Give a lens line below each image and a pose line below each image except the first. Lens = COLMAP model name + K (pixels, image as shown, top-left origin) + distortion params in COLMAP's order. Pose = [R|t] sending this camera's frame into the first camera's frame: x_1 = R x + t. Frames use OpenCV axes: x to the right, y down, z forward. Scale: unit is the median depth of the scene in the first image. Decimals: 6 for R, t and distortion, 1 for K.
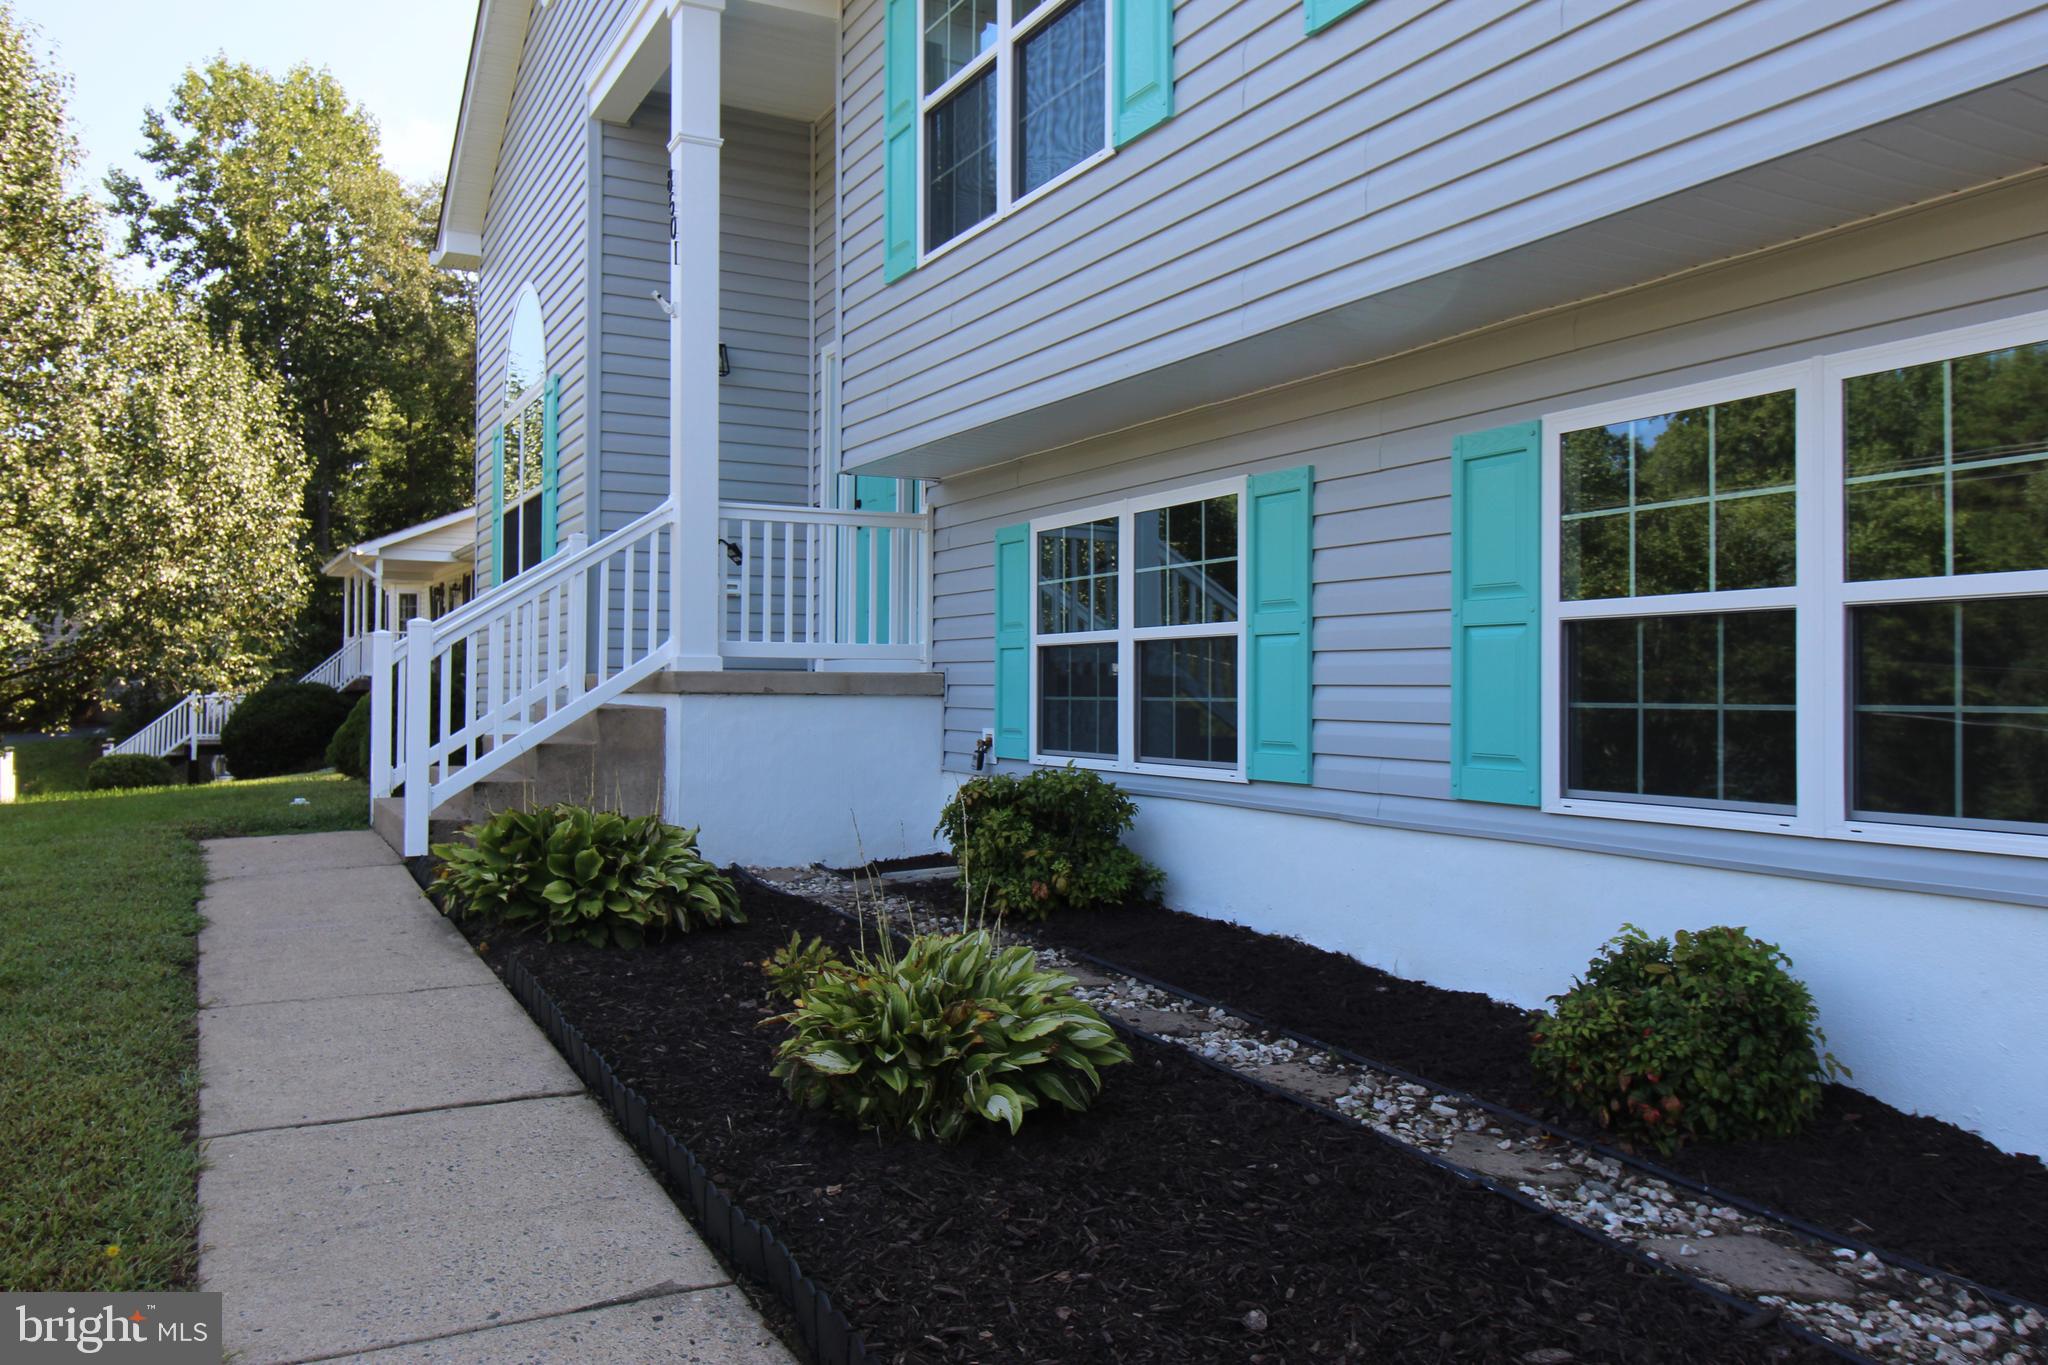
lens RADIAL K [[1533.5, 0, 1023.4], [0, 1533.5, 685.0], [0, 0, 1]] dist [0.007657, -0.003548]
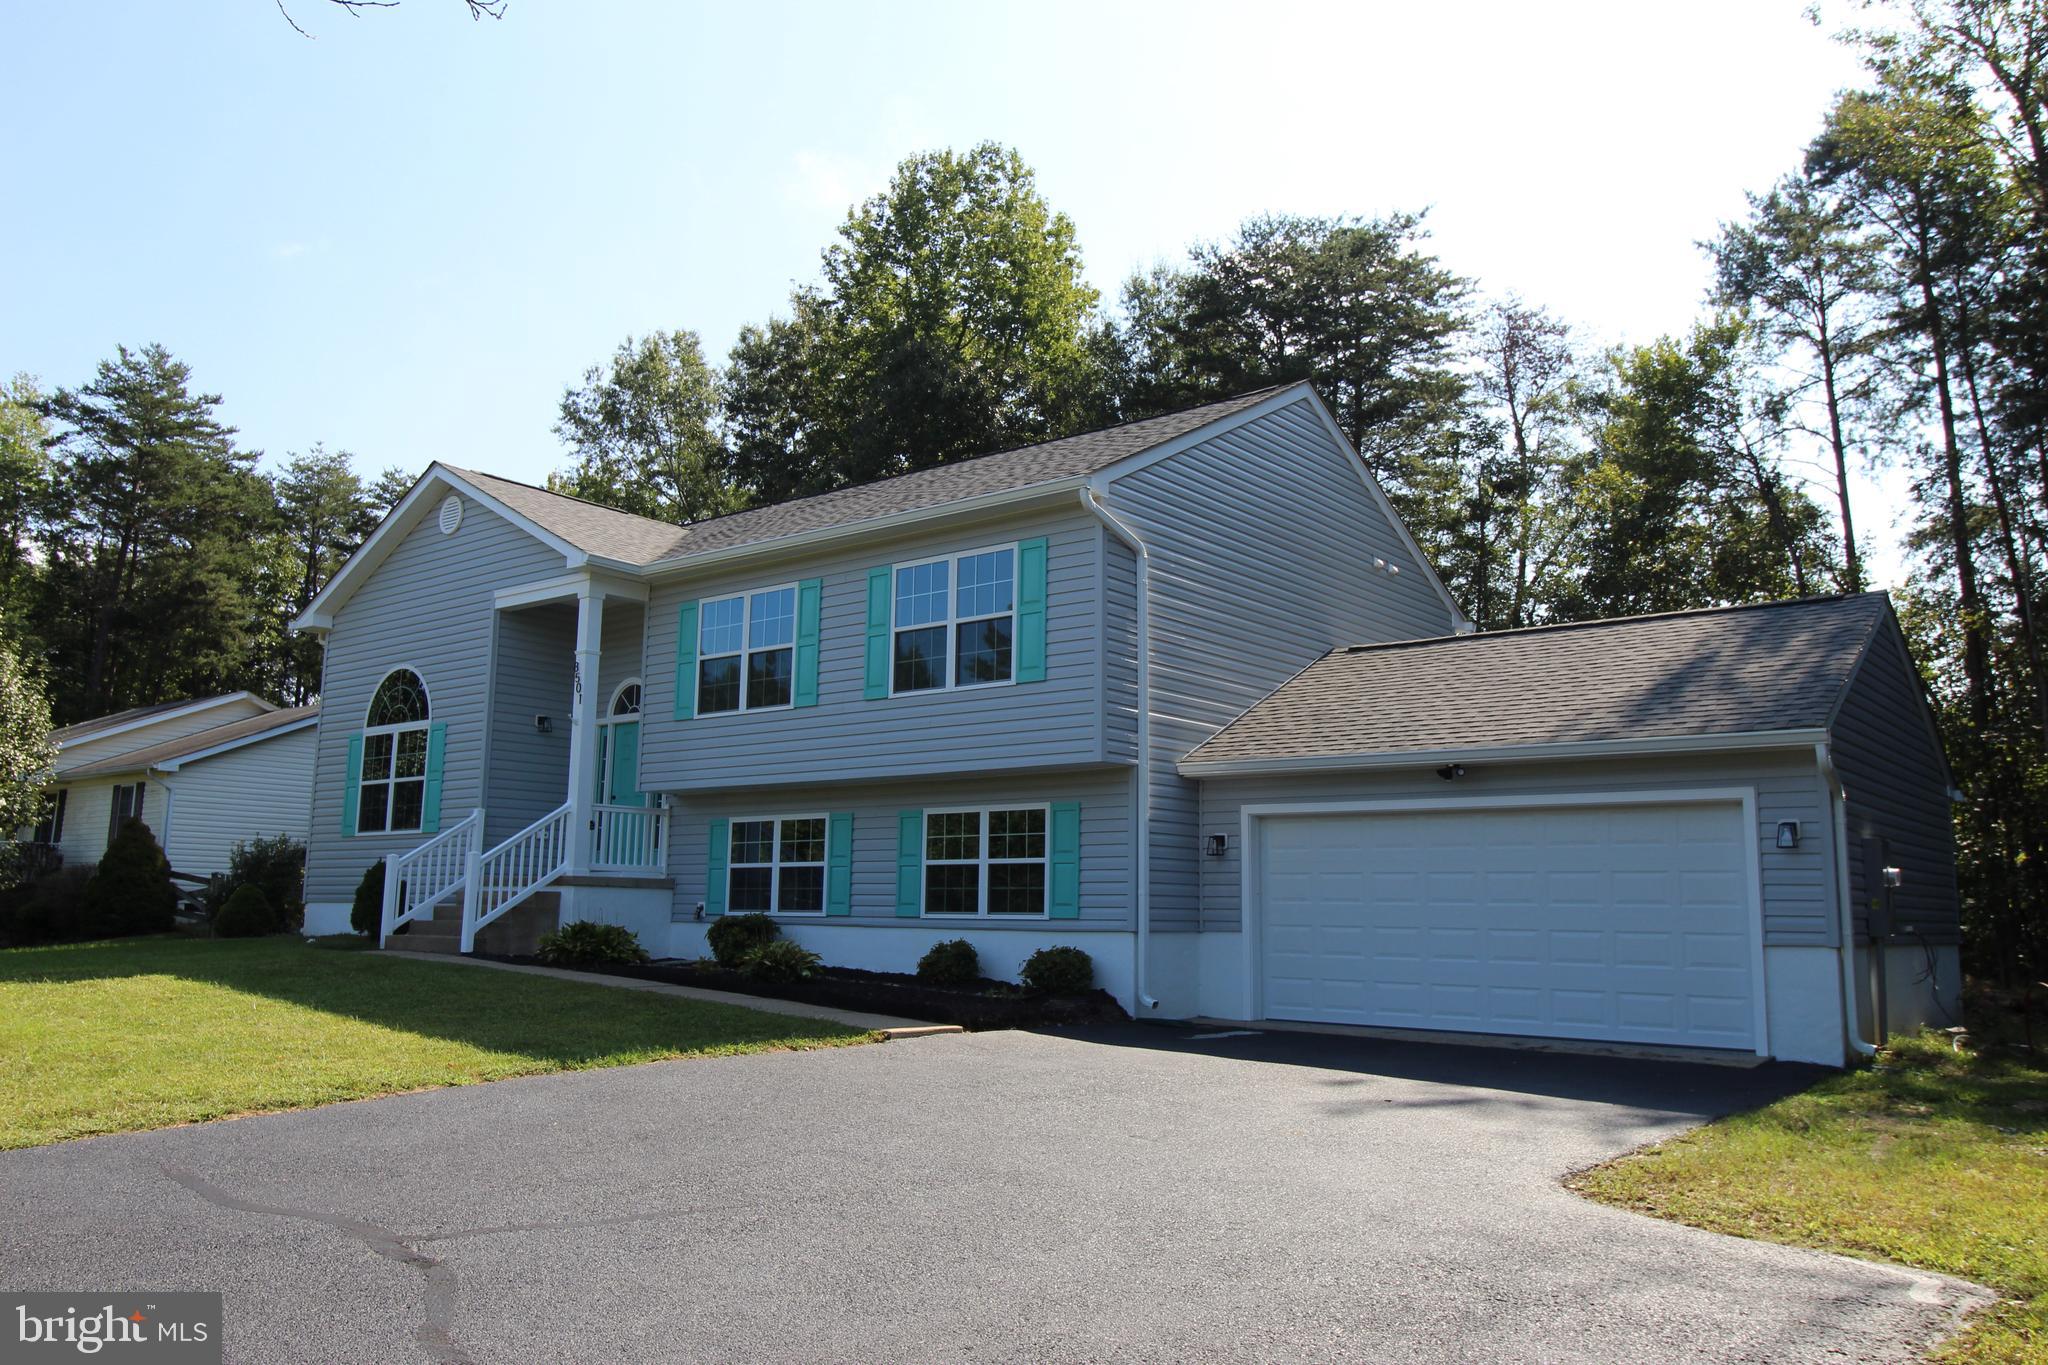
lens RADIAL K [[1533.5, 0, 1022.5], [0, 1533.5, 682.2], [0, 0, 1]] dist [0.007657, -0.003548]
pose [[0.923912, 0.065052, 0.377034, -0.575309], [-0.010437, 0.989358, -0.145125, 0.036933], [-0.382462, 0.130147, 0.914759, -1.695392]]
